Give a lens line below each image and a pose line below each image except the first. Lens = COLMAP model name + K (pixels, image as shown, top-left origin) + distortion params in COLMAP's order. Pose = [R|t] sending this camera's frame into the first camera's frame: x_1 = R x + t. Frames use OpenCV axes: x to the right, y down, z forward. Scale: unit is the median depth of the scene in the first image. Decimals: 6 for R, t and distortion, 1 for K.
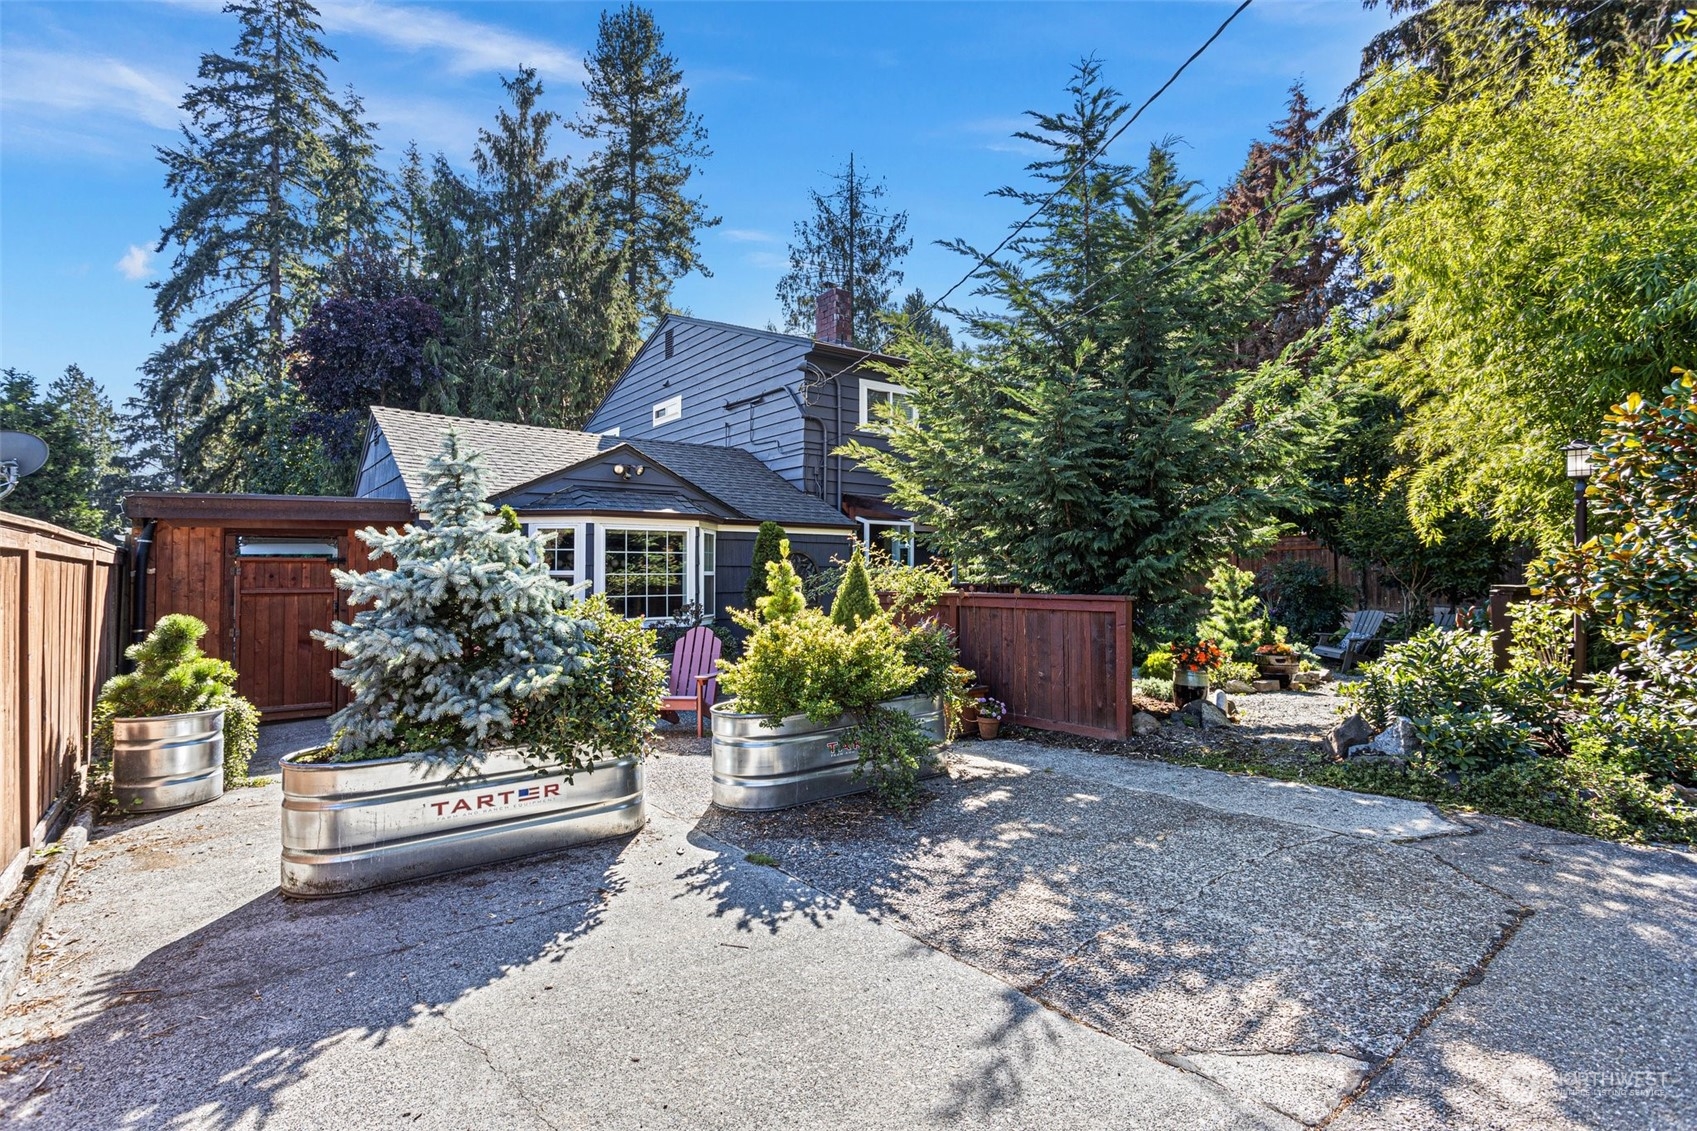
lens RADIAL K [[844.2, 0, 845.8], [0, 844.2, 562.5], [0, 0, 1]] dist [0.001902, 0.000140]
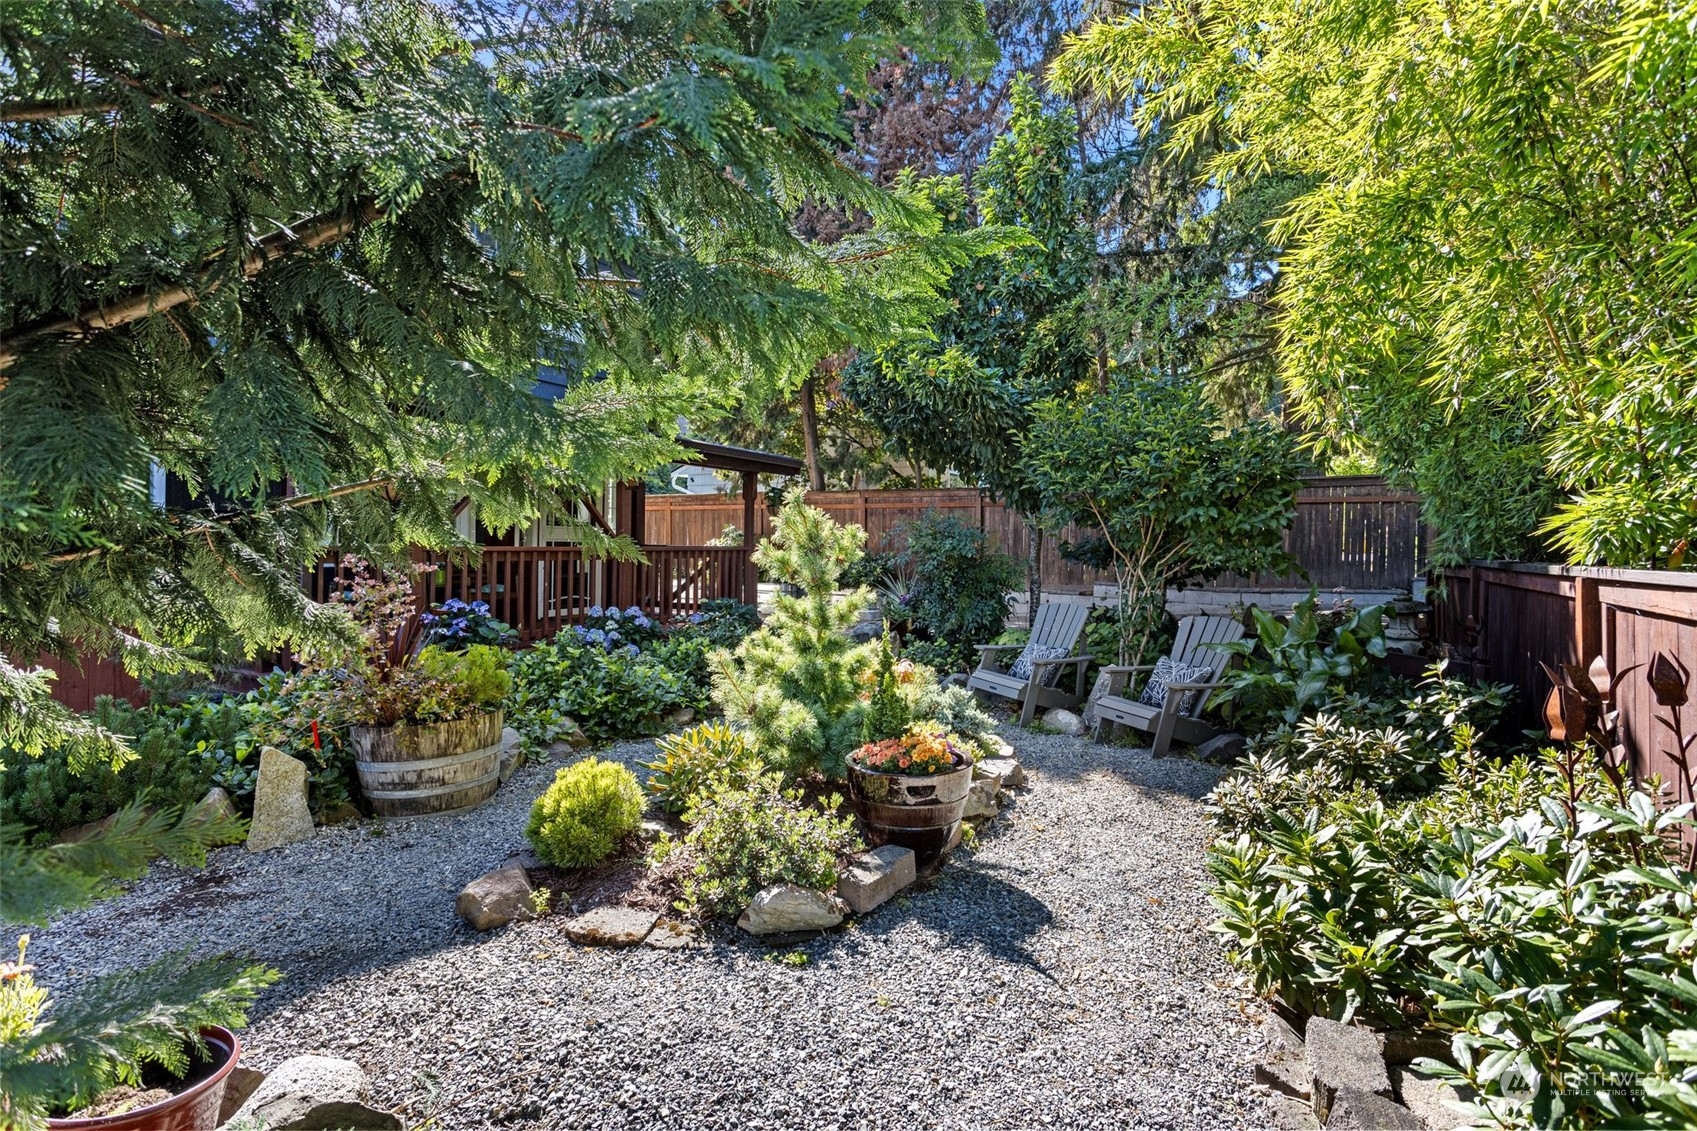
lens RADIAL K [[844.2, 0, 849.2], [0, 844.2, 561.7], [0, 0, 1]] dist [0.001902, 0.000140]
pose [[0.922227, -0.002018, 0.386644, 0.319654], [-0.004695, 0.999854, 0.016417, 0.022302], [-0.386621, -0.016955, 0.922083, 0.627758]]
